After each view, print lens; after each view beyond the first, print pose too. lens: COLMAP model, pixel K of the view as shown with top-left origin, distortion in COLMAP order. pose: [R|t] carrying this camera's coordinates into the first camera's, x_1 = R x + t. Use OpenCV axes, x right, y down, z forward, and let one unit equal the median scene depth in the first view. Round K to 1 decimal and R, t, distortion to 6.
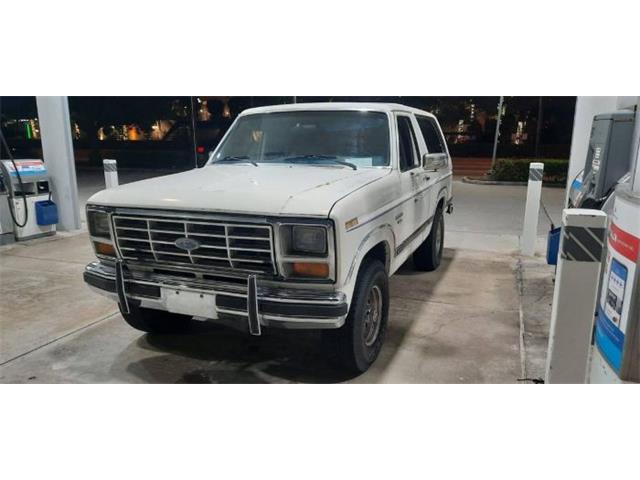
lens RADIAL K [[472.4, 0, 320.0], [0, 472.4, 240.0], [0, 0, 1]] dist [0.004922, 0.002014]
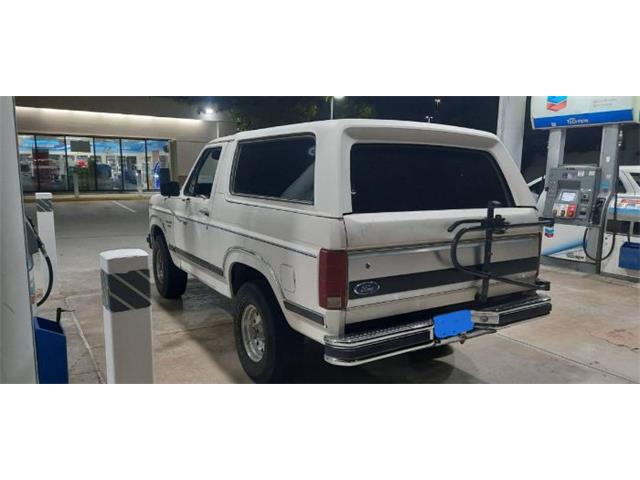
lens RADIAL K [[472.4, 0, 320.0], [0, 472.4, 240.0], [0, 0, 1]] dist [0.004922, 0.002014]
pose [[-0.573890, 0.116313, -0.810630, 0.525242], [-0.189867, 0.943993, 0.269866, -0.230450], [0.796618, 0.308785, -0.519664, 1.045650]]
